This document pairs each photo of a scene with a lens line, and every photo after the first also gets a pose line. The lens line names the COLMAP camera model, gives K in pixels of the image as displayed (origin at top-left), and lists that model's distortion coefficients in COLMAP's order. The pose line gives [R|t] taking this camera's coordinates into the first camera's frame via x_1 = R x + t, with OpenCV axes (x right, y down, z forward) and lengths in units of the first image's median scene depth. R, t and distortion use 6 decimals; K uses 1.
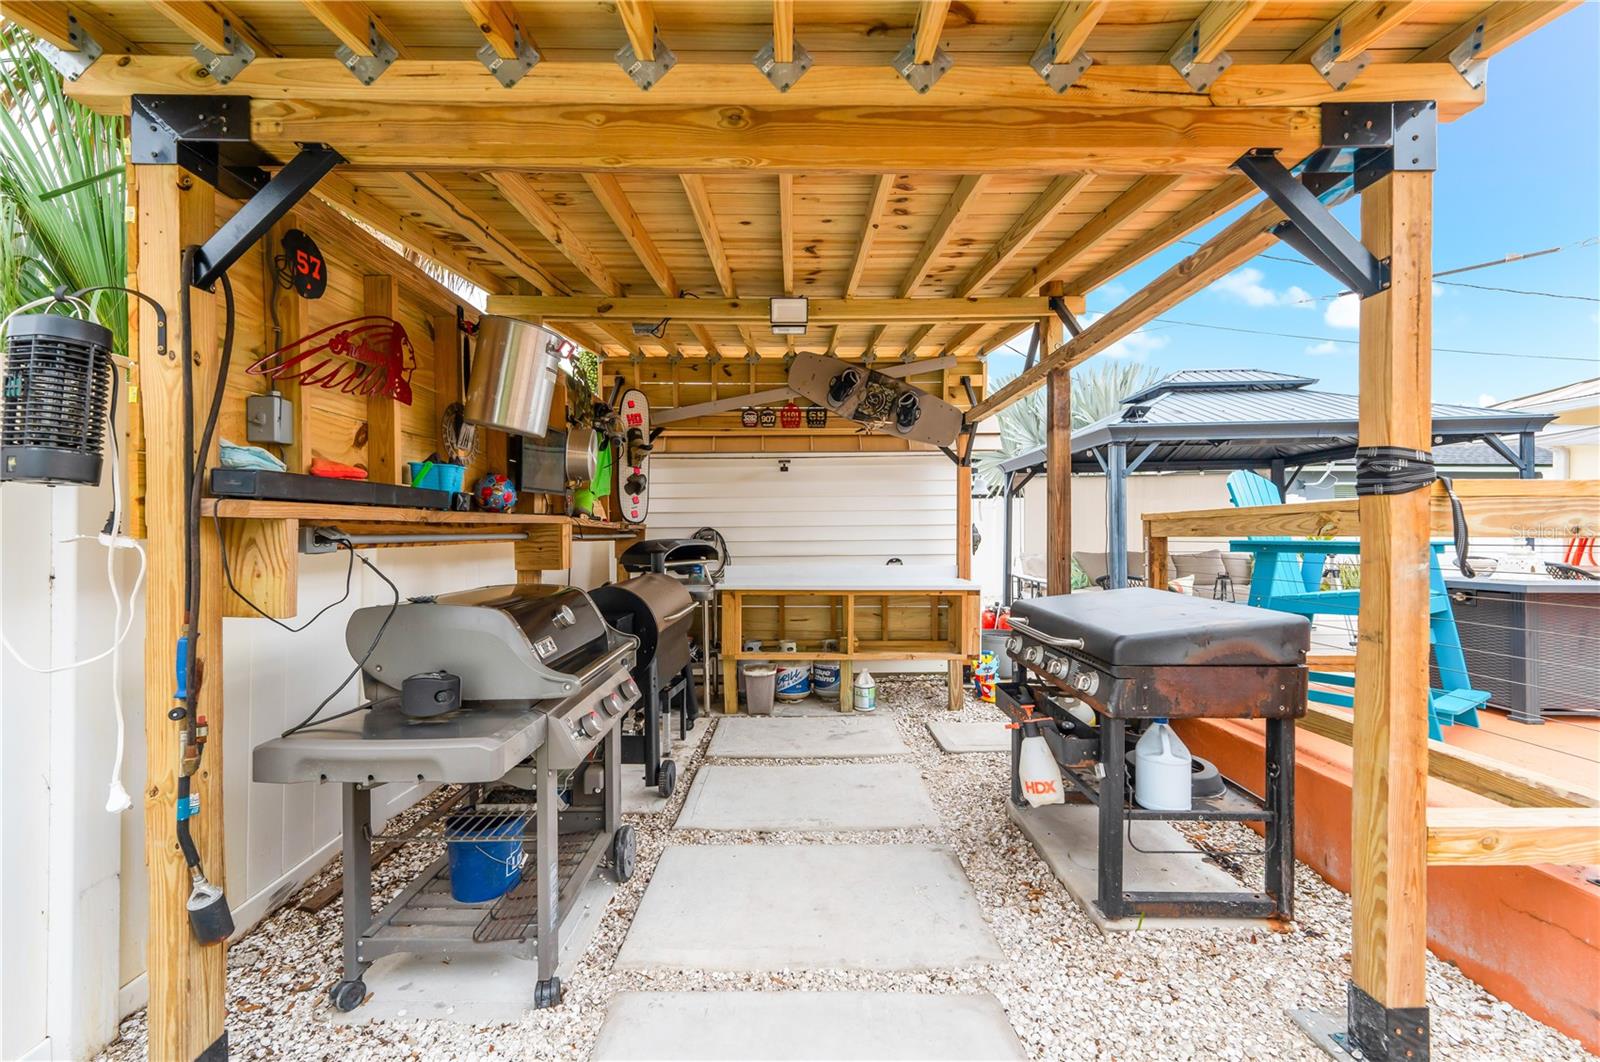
lens RADIAL K [[647.1, 0, 784.3], [0, 647.1, 533.1], [0, 0, 1]] dist [0.006080, -0.001357]
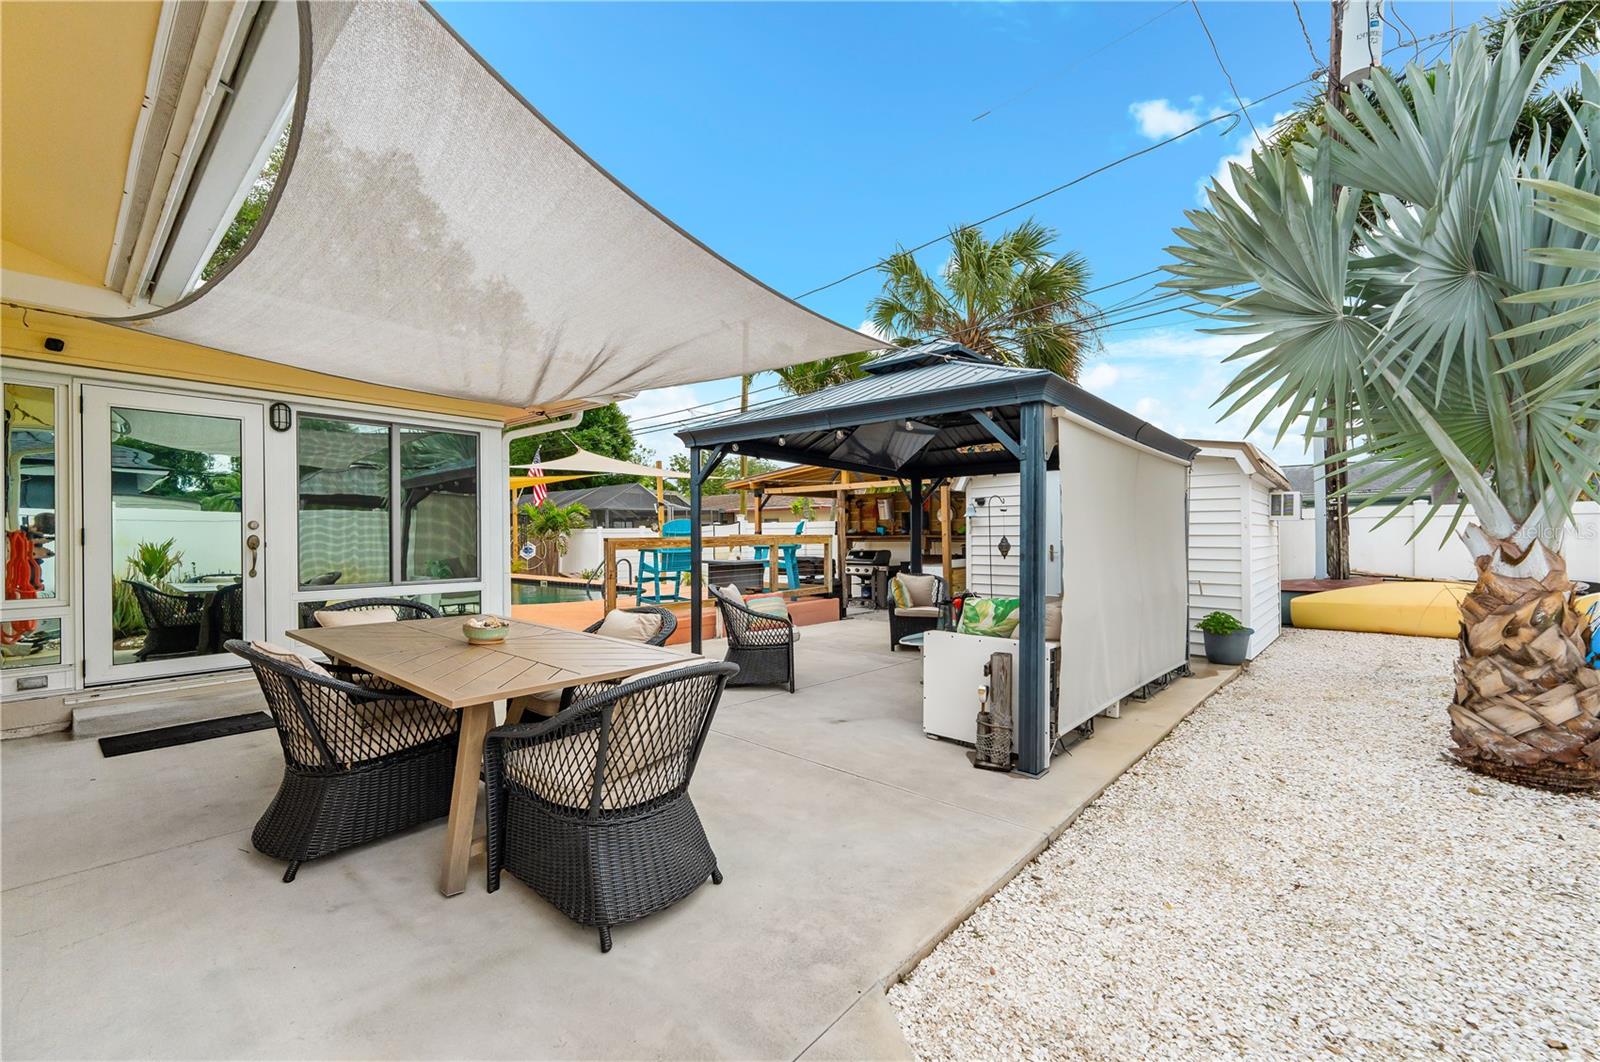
lens RADIAL K [[647.1, 0, 791.9], [0, 647.1, 534.8], [0, 0, 1]] dist [0.006080, -0.001357]
pose [[-0.653410, 0.004973, -0.756988, 2.062697], [0.007044, 0.999975, 0.000489, -0.024044], [0.756971, -0.005013, -0.653429, 1.989417]]
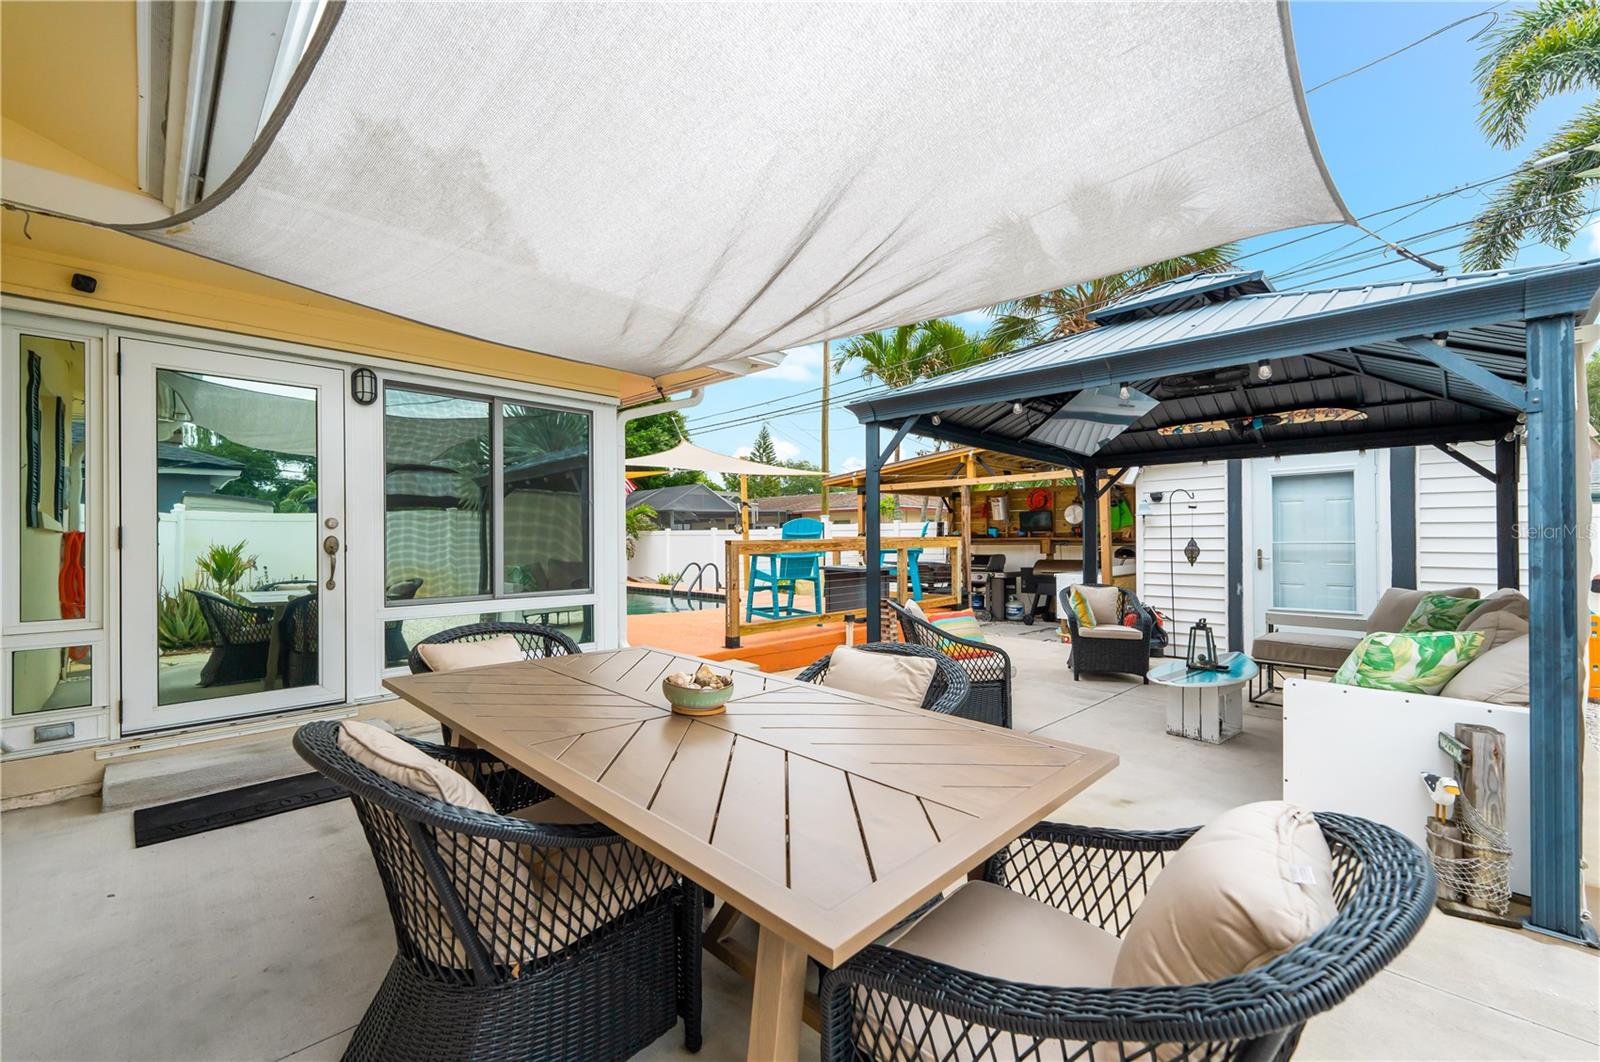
lens RADIAL K [[647.1, 0, 792.0], [0, 647.1, 535.6], [0, 0, 1]] dist [0.006080, -0.001357]
pose [[-0.702684, 0.002392, -0.711498, 2.015716], [0.006397, 0.999975, -0.002956, -0.023677], [0.711474, -0.006629, -0.702682, 1.664563]]
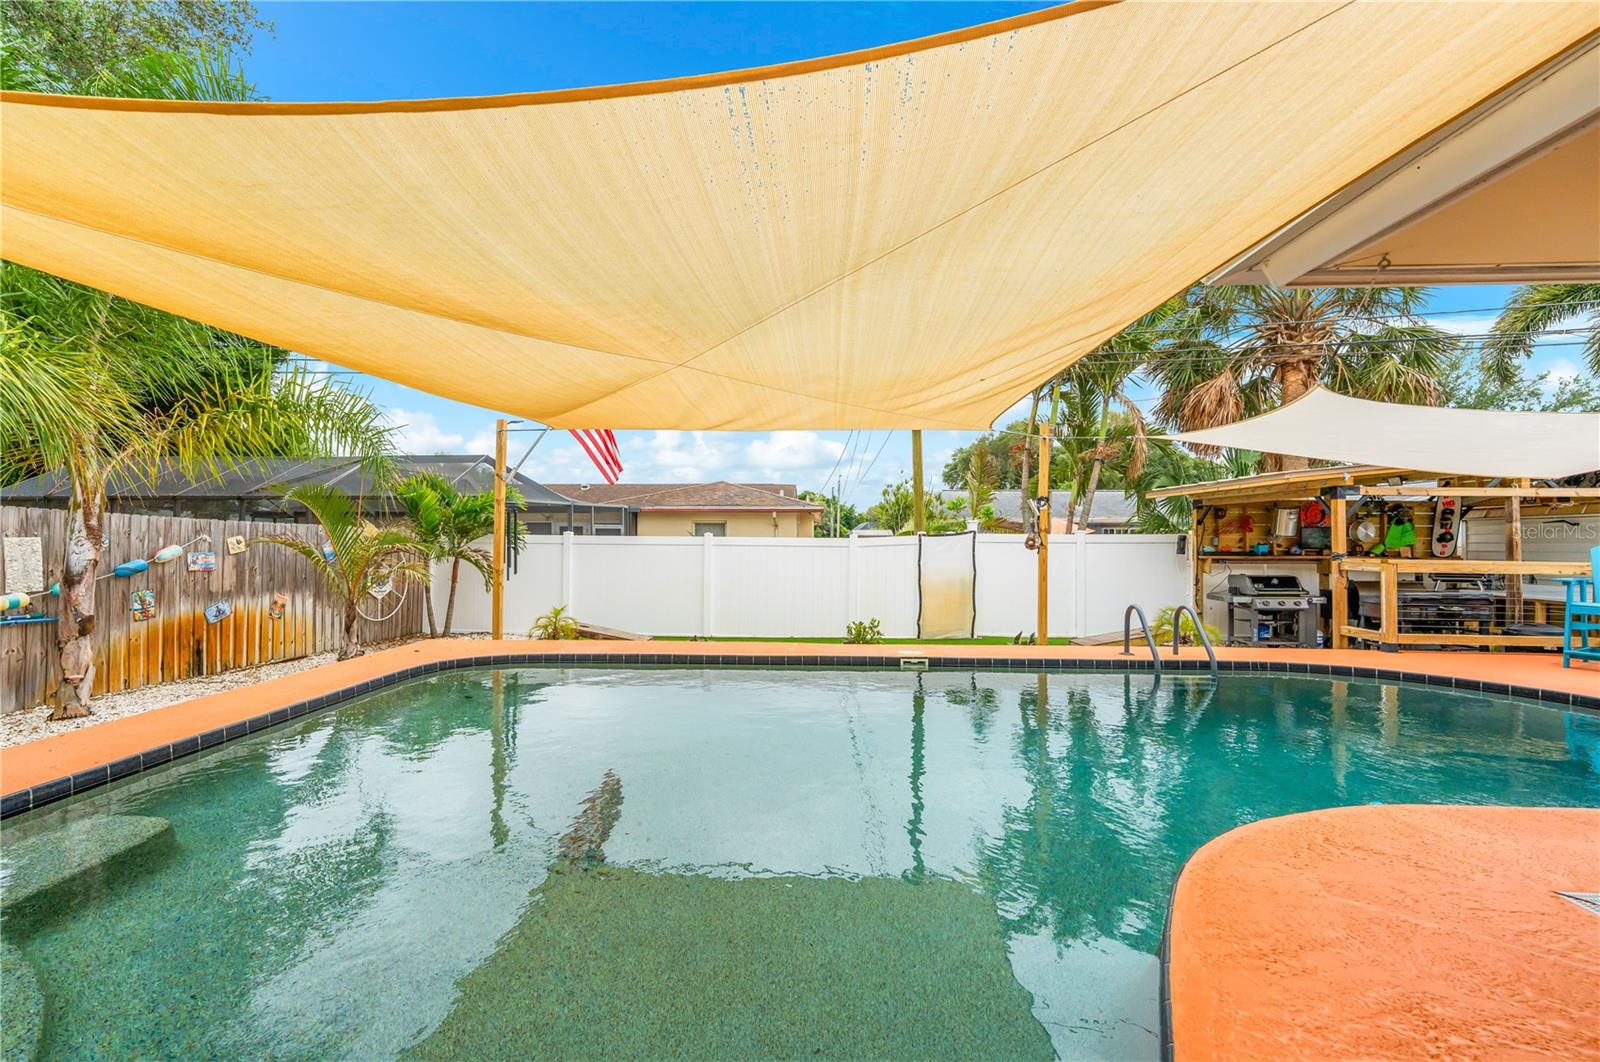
lens RADIAL K [[647.1, 0, 788.4], [0, 647.1, 532.5], [0, 0, 1]] dist [0.006080, -0.001357]
pose [[-0.032838, -0.010450, -0.999406, 1.909053], [-0.004681, 0.999936, -0.010302, -0.064117], [0.999450, 0.004340, -0.032885, -0.980130]]
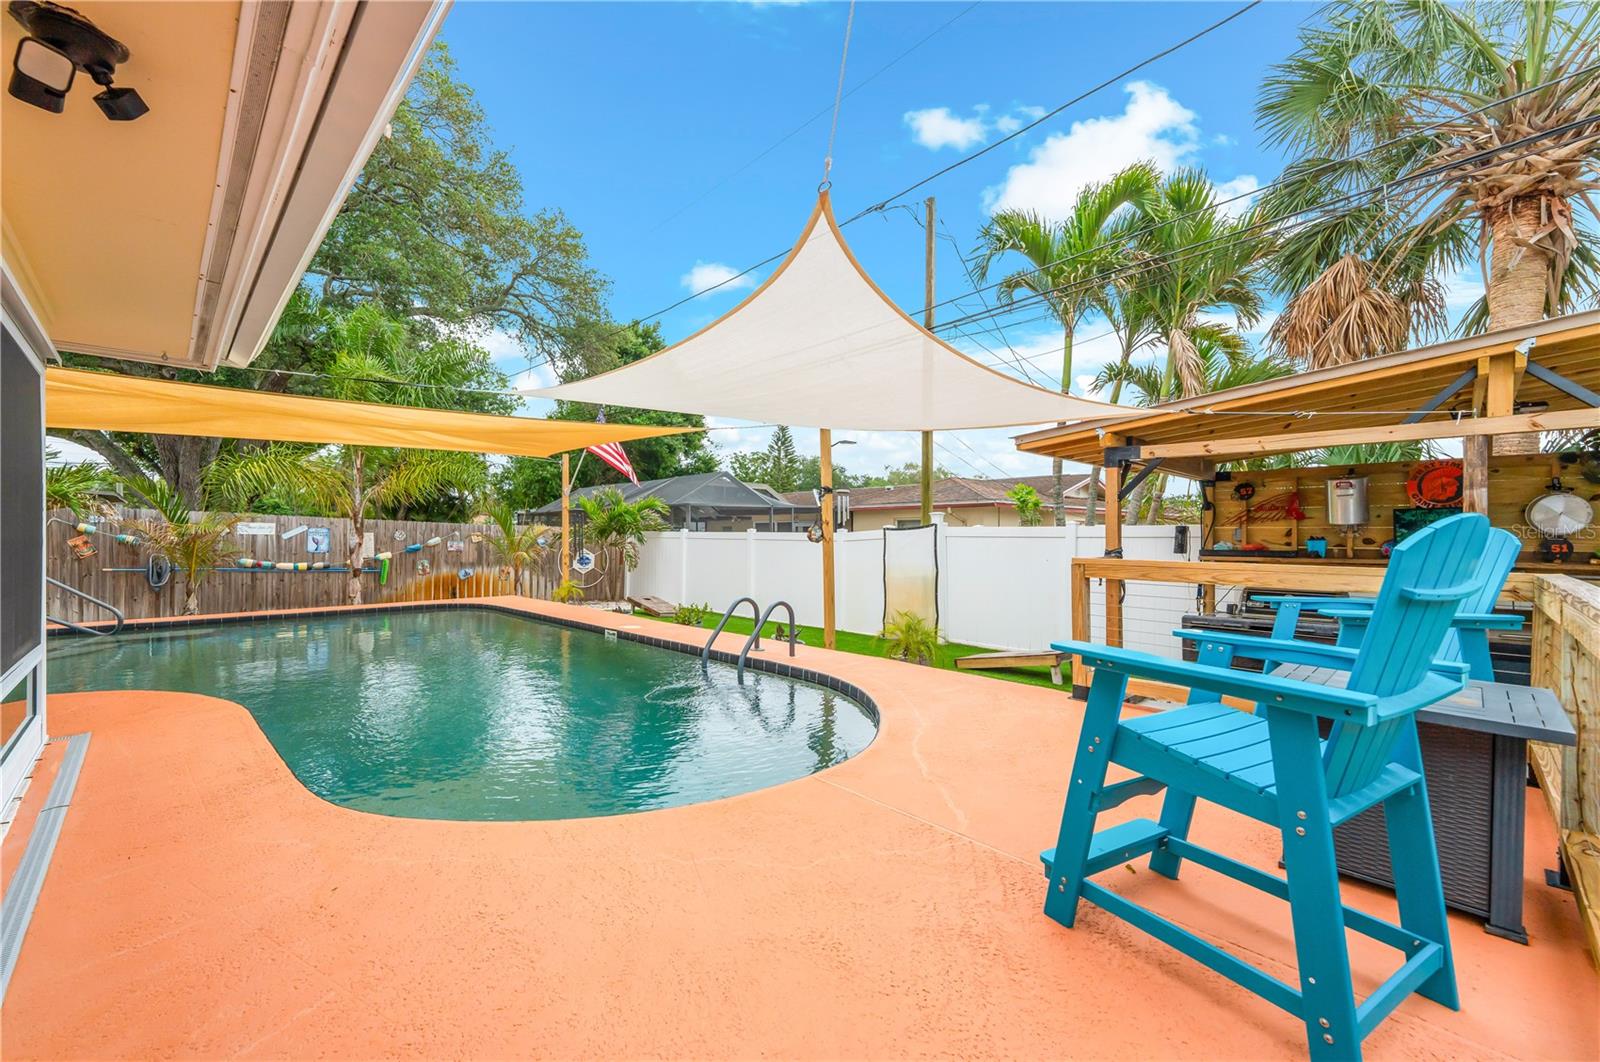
lens RADIAL K [[647.1, 0, 793.5], [0, 647.1, 531.5], [0, 0, 1]] dist [0.006080, -0.001357]
pose [[-0.708778, -0.008145, -0.705384, 1.386964], [-0.004453, 0.999965, -0.007072, -0.055452], [0.705417, -0.001871, -0.708790, 0.673640]]
